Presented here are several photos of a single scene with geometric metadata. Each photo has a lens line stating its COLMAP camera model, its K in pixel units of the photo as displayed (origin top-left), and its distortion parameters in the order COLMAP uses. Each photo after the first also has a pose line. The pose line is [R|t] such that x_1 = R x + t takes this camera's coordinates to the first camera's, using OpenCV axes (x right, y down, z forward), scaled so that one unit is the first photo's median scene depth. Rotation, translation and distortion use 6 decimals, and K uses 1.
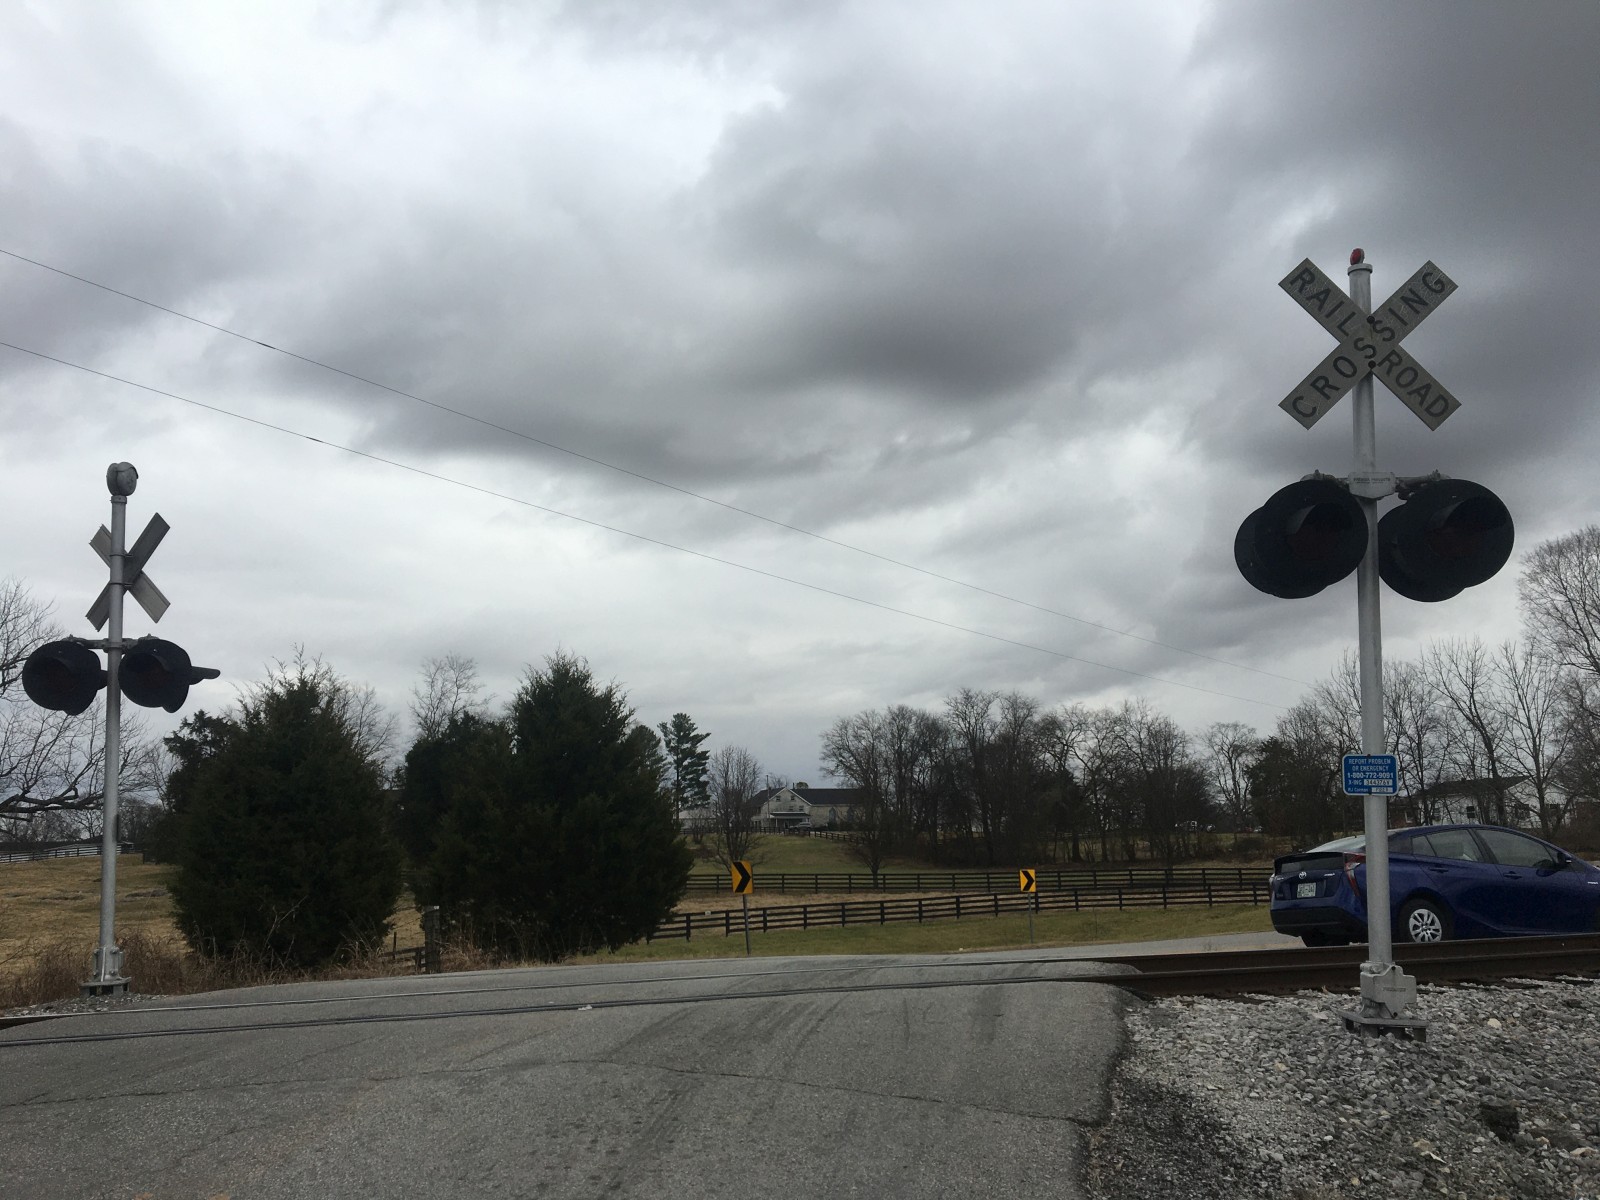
lens RADIAL K [[1378.7, 0, 764.3], [0, 1378.7, 583.3], [0, 0, 1]] dist [0.063152, -0.082855]
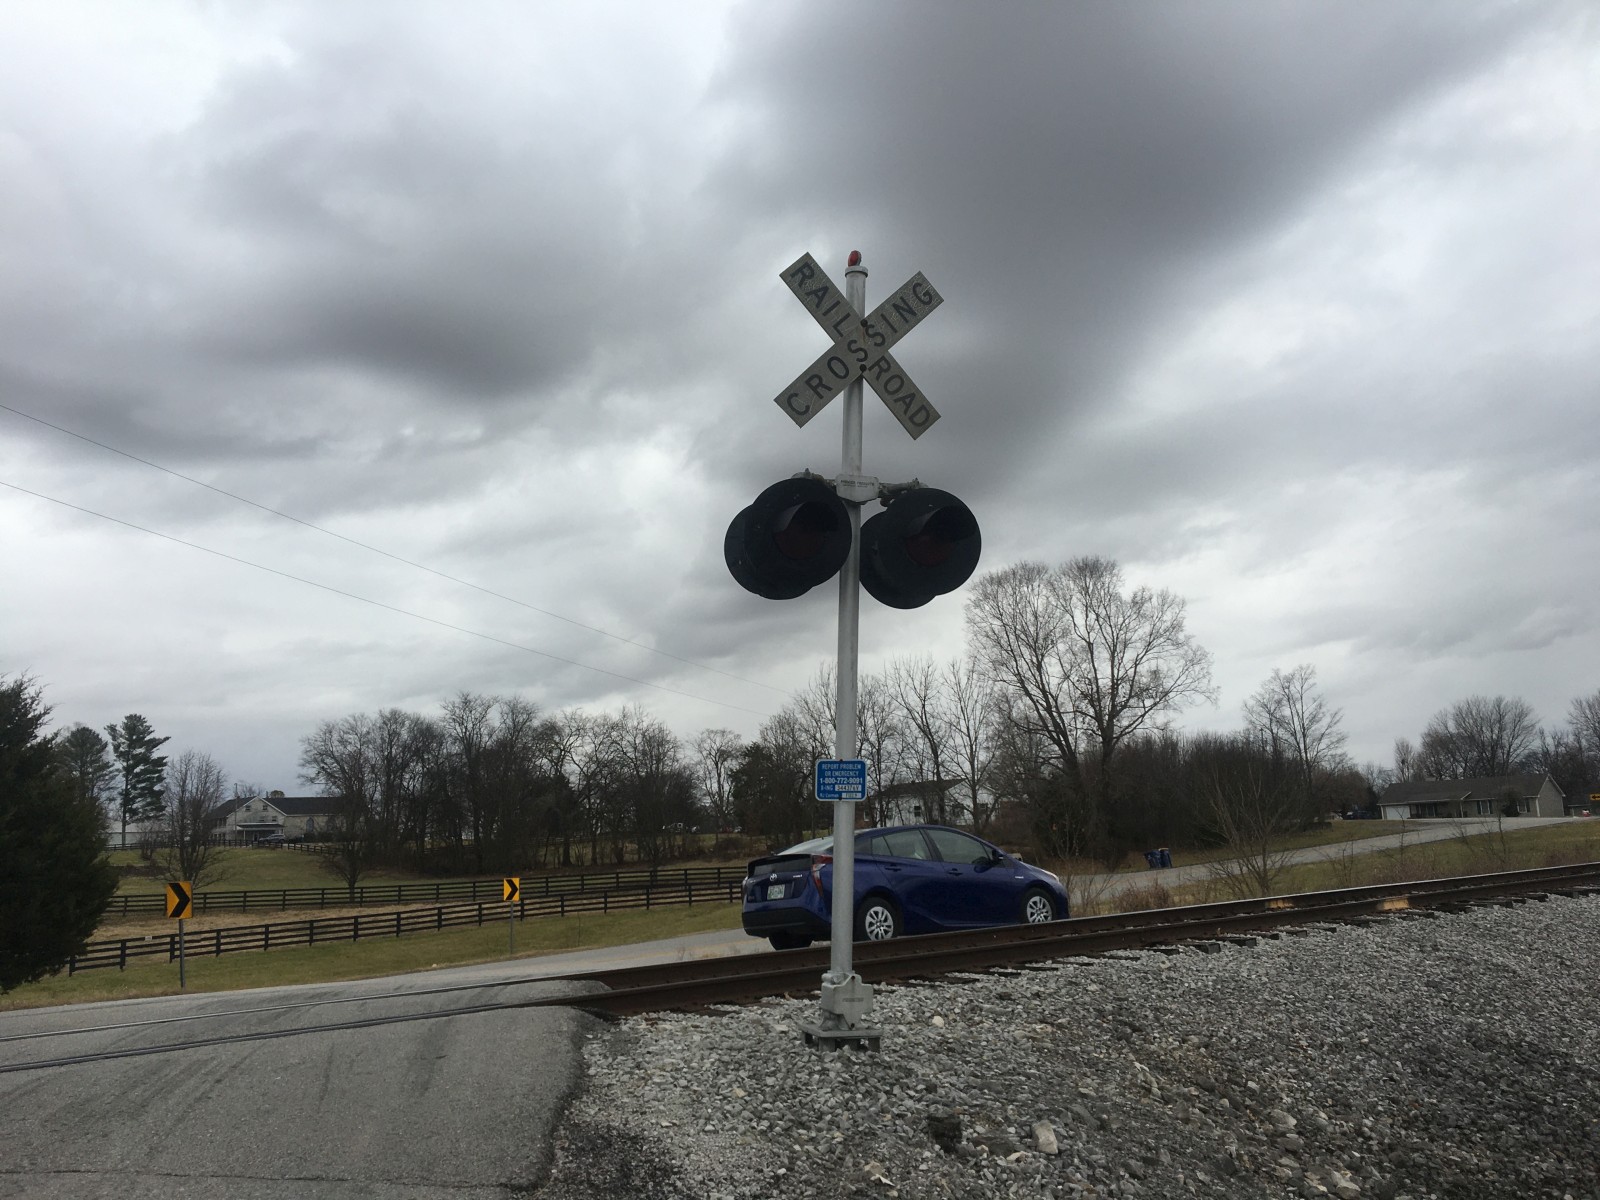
lens RADIAL K [[1378.7, 0, 821.8], [0, 1378.7, 615.7], [0, 0, 1]] dist [0.063152, -0.082855]
pose [[0.922335, 0.042950, 0.383997, 0.008155], [-0.050310, 0.998692, 0.009136, 0.002522], [-0.383102, -0.027746, 0.923289, 0.020508]]
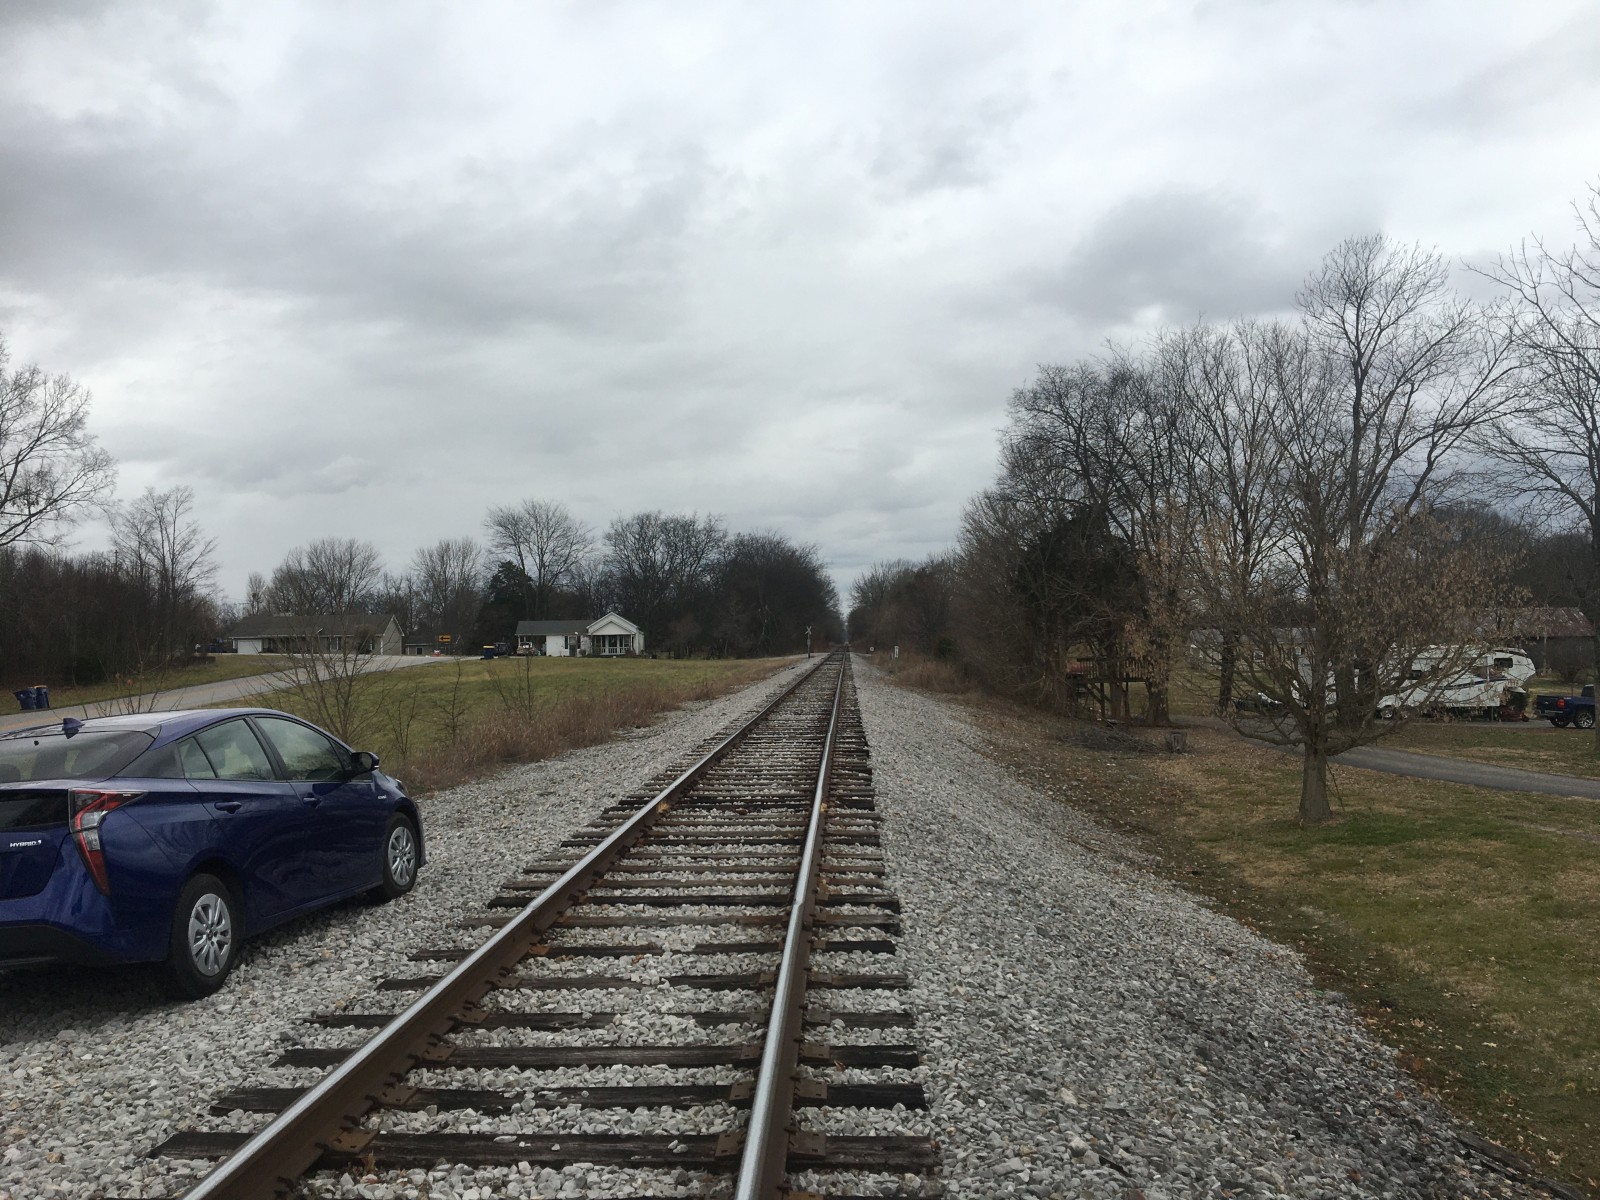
lens RADIAL K [[1378.7, 0, 797.2], [0, 1378.7, 604.1], [0, 0, 1]] dist [0.063152, -0.082855]
pose [[0.377510, 0.040506, 0.925119, 0.051046], [-0.173004, 0.984537, 0.027490, 0.043110], [-0.909701, -0.170427, 0.378681, 0.302144]]
